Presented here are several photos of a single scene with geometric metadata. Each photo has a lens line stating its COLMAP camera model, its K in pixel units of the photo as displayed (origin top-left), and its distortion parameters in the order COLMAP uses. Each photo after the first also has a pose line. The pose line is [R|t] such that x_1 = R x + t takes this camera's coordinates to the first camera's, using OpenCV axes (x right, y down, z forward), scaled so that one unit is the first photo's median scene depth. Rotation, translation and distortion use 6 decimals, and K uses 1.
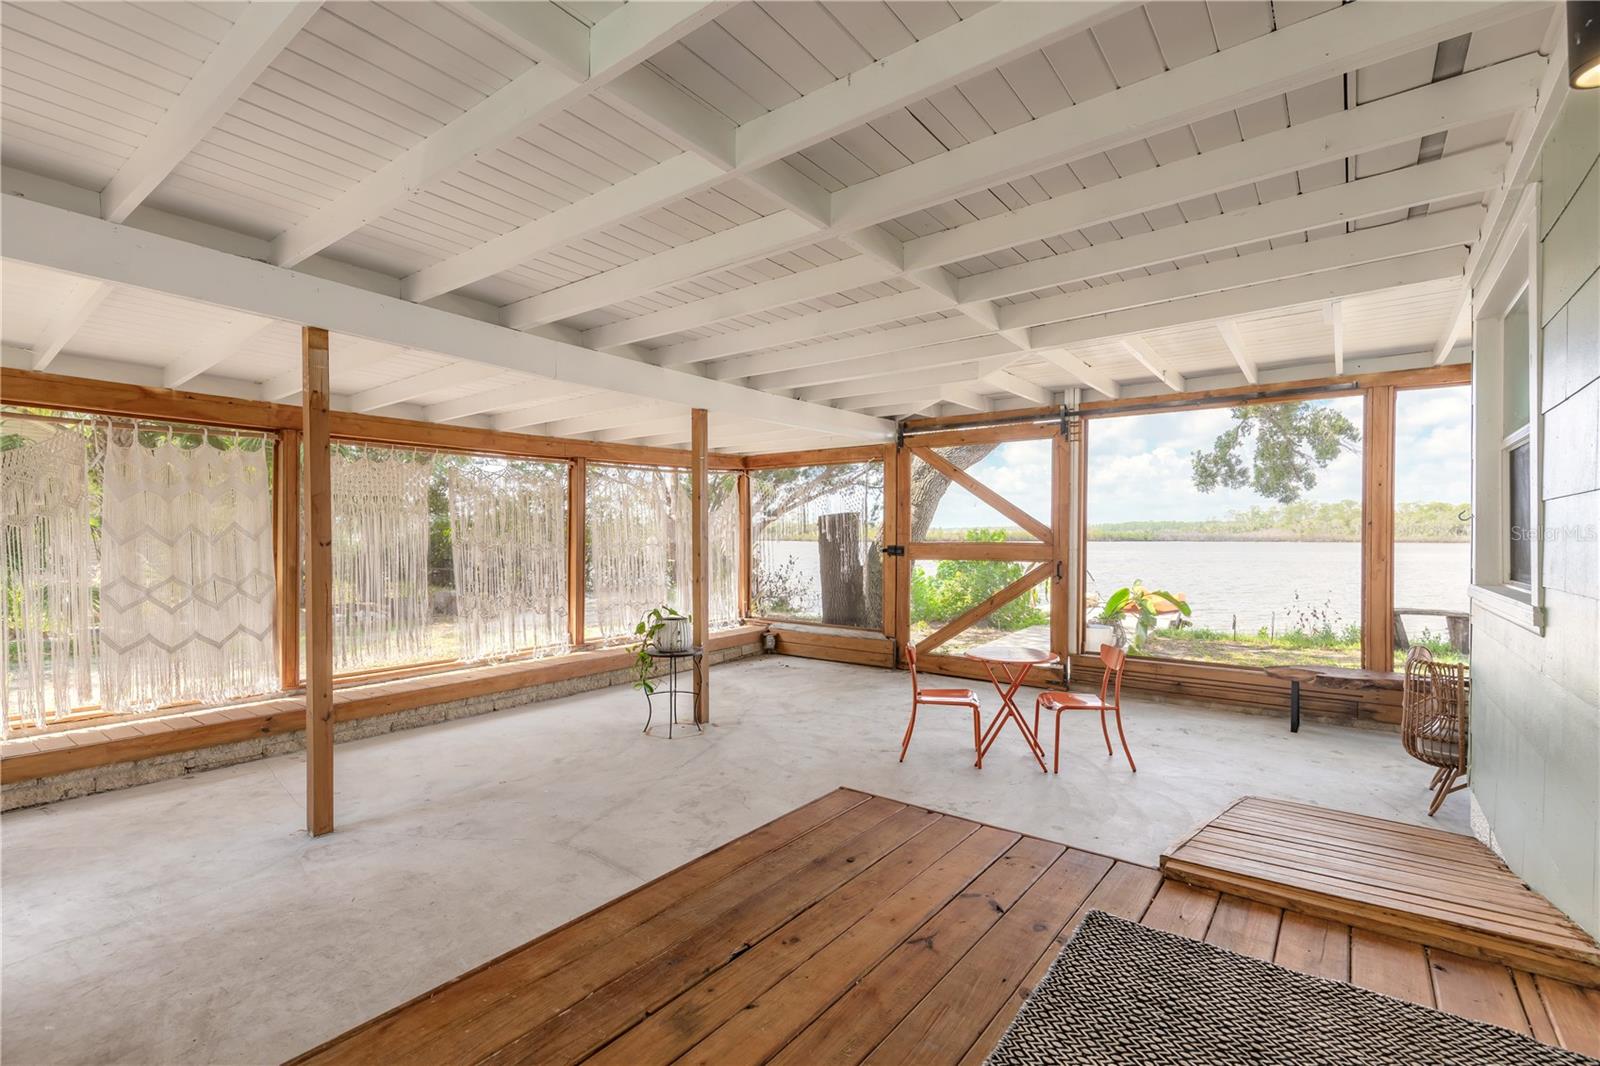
lens RADIAL K [[722.8, 0, 791.7], [0, 722.8, 536.1], [0, 0, 1]] dist [0.006035, -0.001855]
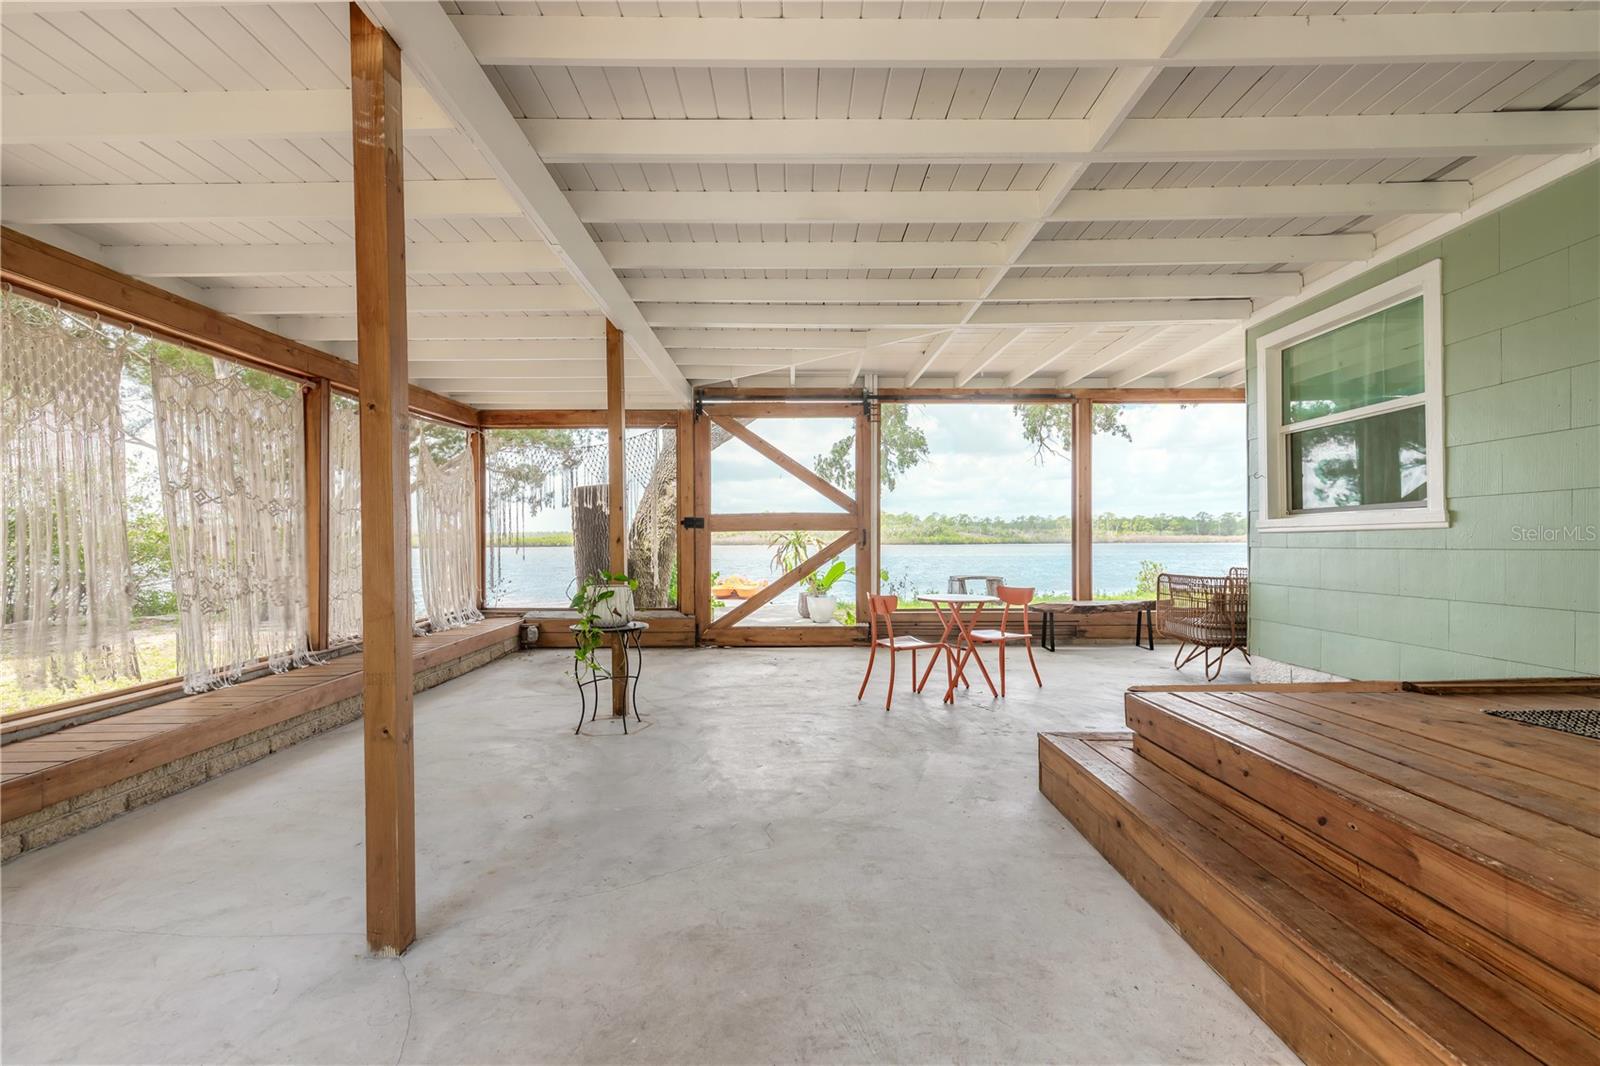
lens RADIAL K [[722.8, 0, 799.4], [0, 722.8, 541.6], [0, 0, 1]] dist [0.006035, -0.001855]
pose [[0.787147, -0.005020, 0.616745, -0.383607], [0.006037, 0.999982, 0.000436, 0.051795], [-0.616736, 0.003380, 0.787163, 0.191222]]
